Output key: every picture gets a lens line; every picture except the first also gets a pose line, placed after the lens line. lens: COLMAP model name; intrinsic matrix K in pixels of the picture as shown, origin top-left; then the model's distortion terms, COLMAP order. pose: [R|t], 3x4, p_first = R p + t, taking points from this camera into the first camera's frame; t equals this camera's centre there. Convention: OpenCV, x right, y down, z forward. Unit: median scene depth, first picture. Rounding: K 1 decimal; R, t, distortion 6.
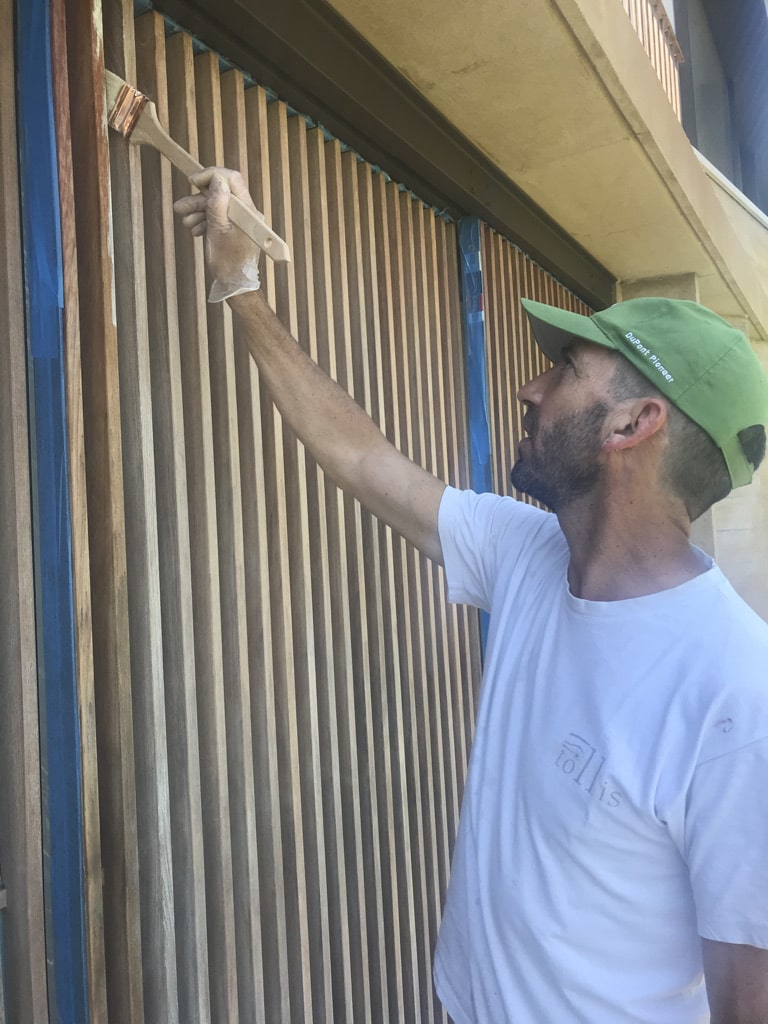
lens RADIAL K [[838.4, 0, 383.9], [0, 838.4, 511.8], [0, 0, 1]] dist [-0.011984, -0.002348]
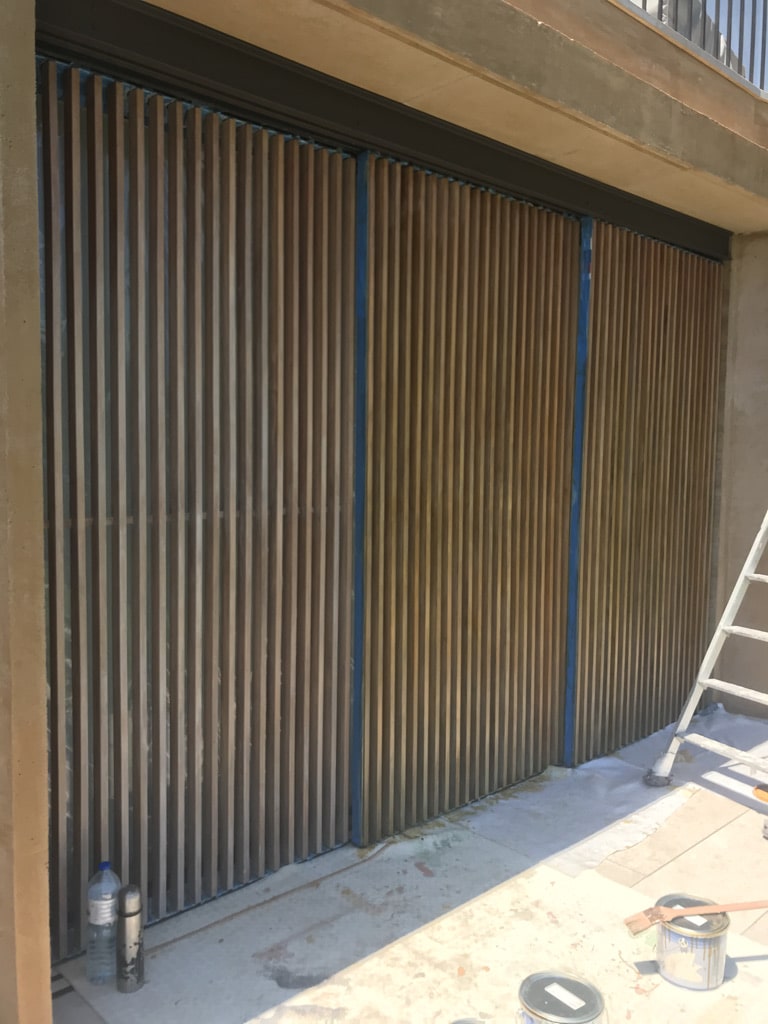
lens RADIAL K [[838.4, 0, 383.9], [0, 838.4, 511.0], [0, 0, 1]] dist [-0.011984, -0.002348]
pose [[0.946633, 0.082325, -0.311624, 0.294933], [-0.044830, 0.991063, 0.125637, 0.053601], [0.319182, -0.104962, 0.941863, -0.839780]]
